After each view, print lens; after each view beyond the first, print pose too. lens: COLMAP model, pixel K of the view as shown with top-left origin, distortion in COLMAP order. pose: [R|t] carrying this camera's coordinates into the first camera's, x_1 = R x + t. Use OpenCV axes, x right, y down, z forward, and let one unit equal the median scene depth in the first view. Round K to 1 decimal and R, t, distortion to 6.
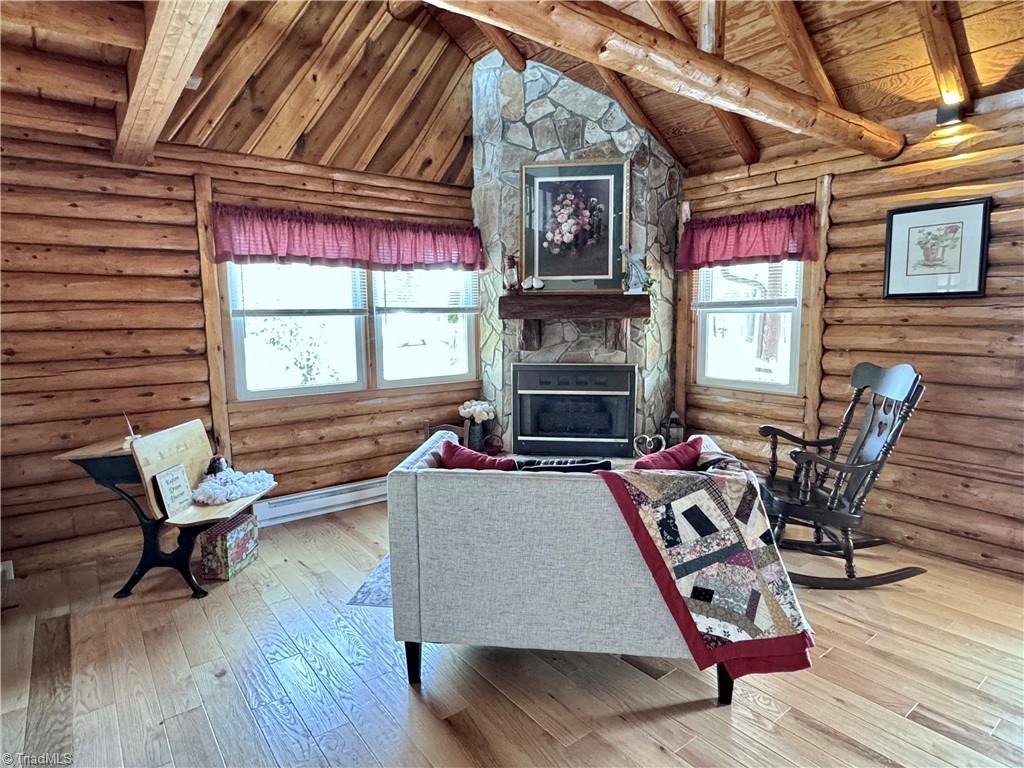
lens RADIAL K [[563.0, 0, 513.6], [0, 563.0, 380.5], [0, 0, 1]] dist [-0.003956, 0.000553]
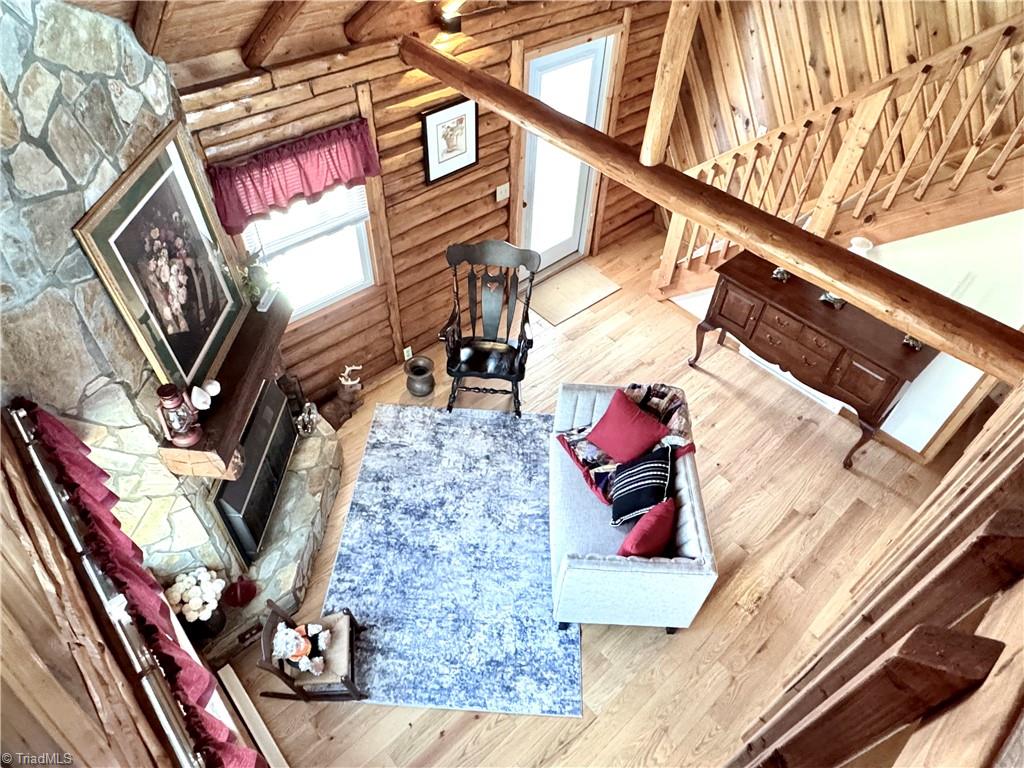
lens RADIAL K [[643.7, 0, 511.6], [0, 643.7, 388.1], [0, 0, 1]] dist [0.002299, 0.001029]
pose [[-0.055565, -0.725160, 0.686334, -0.504999], [0.088739, 0.681090, 0.726803, -0.726138], [-0.994504, 0.101290, 0.026505, 0.747313]]
